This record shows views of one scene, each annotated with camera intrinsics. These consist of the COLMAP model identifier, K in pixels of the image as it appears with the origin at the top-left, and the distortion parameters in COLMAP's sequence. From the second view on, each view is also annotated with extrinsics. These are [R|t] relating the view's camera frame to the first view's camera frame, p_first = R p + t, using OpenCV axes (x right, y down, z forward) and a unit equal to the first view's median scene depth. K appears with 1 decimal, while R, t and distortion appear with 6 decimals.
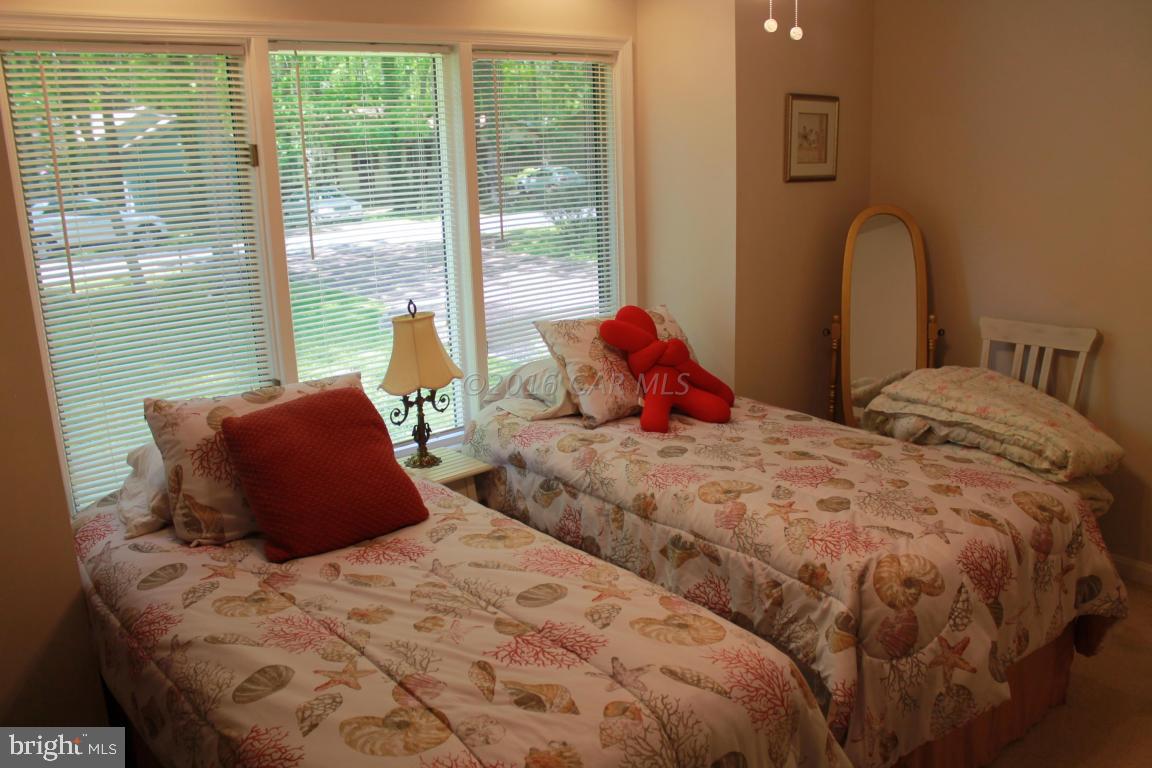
lens RADIAL K [[972.0, 0, 576.0], [0, 972.0, 384.0], [0, 0, 1]] dist [-0.179503, 0.168303]
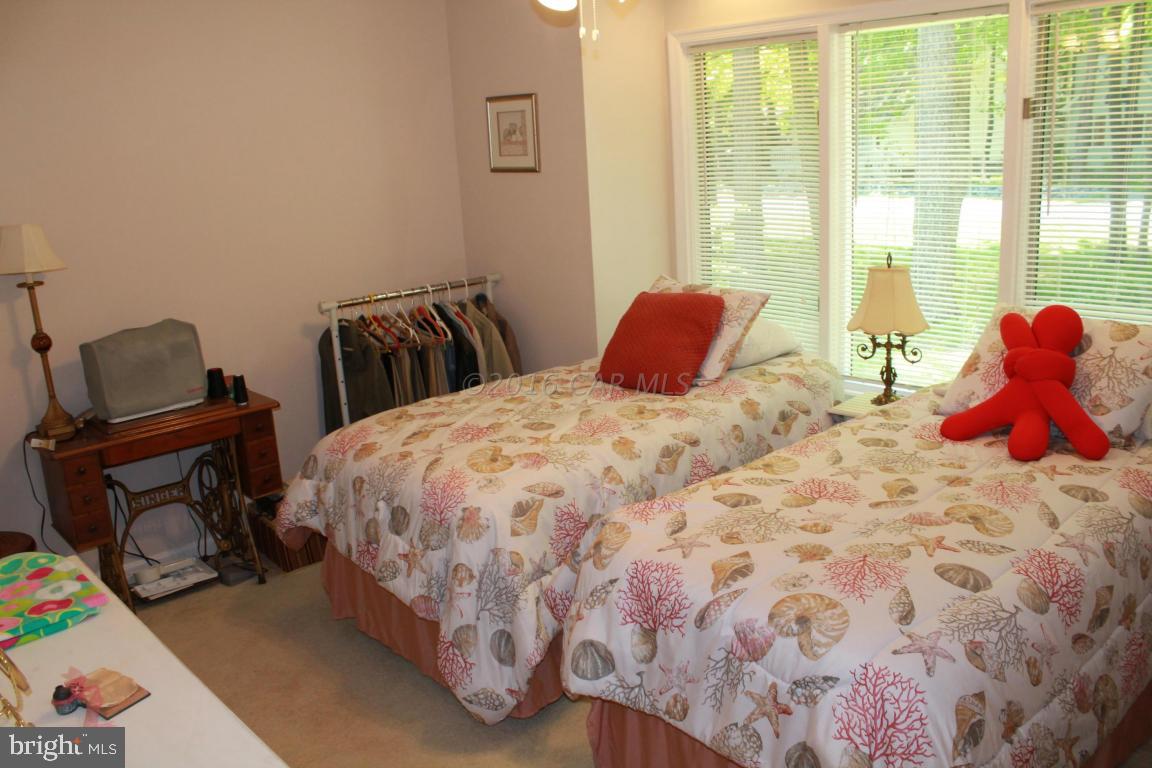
lens RADIAL K [[972.0, 0, 576.0], [0, 972.0, 384.0], [0, 0, 1]] dist [-0.179503, 0.168303]
pose [[0.065267, 0.273799, -0.959570, 0.897274], [-0.191932, 0.947109, 0.257189, -0.156852], [0.979236, 0.167386, 0.114366, 0.553270]]
